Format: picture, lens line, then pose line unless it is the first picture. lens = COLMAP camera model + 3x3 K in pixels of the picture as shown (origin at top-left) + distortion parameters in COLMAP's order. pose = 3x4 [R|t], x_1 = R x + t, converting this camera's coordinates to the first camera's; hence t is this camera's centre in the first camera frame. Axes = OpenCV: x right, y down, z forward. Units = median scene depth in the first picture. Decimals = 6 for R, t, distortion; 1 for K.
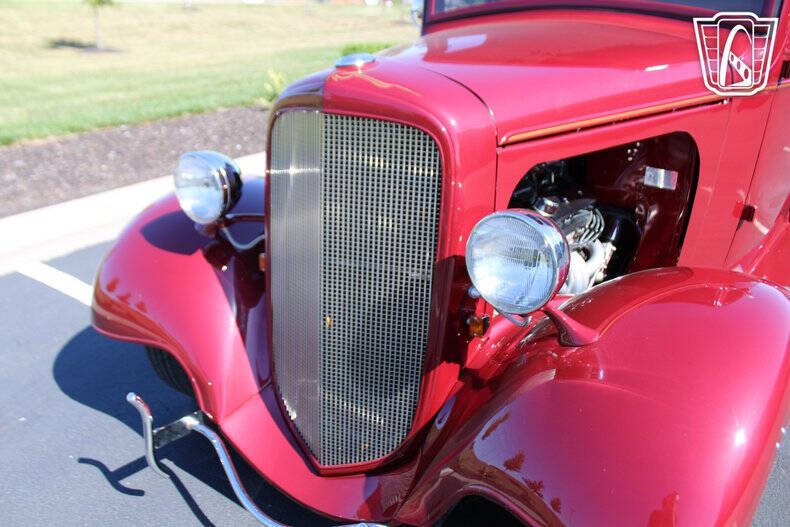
lens RADIAL K [[654.3, 0, 380.5], [0, 654.3, 265.7], [0, 0, 1]] dist [-0.151682, 0.133141]
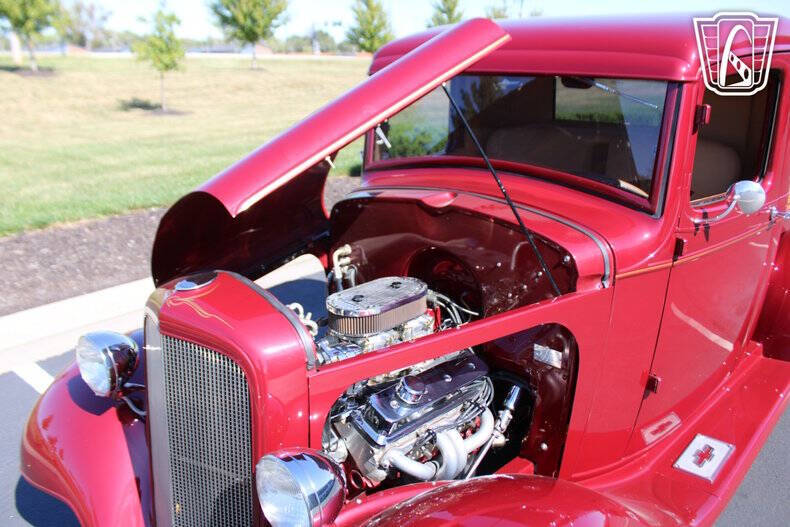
lens RADIAL K [[664.6, 0, 383.0], [0, 664.6, 262.5], [0, 0, 1]] dist [-0.160391, 0.140827]
pose [[0.995088, 0.024546, -0.095906, 0.341056], [-0.032721, 0.995877, -0.084613, -0.233437], [0.093434, 0.087335, 0.991788, -0.083353]]
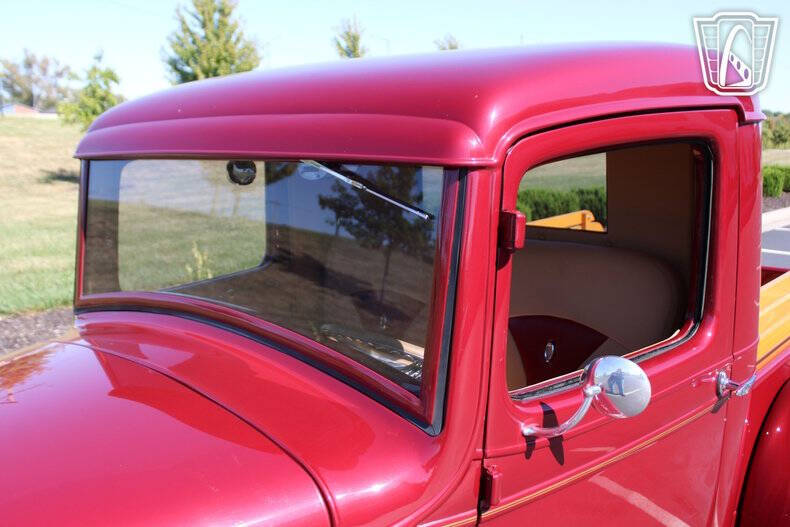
lens RADIAL K [[778.2, 0, 406.6], [0, 778.2, 262.4], [0, 0, 1]] dist [-0.056340, -0.014846]
pose [[0.997363, 0.008231, -0.072113, 0.772174], [-0.023167, 0.977679, -0.208823, -0.445860], [0.068784, 0.209943, 0.975291, 0.421728]]
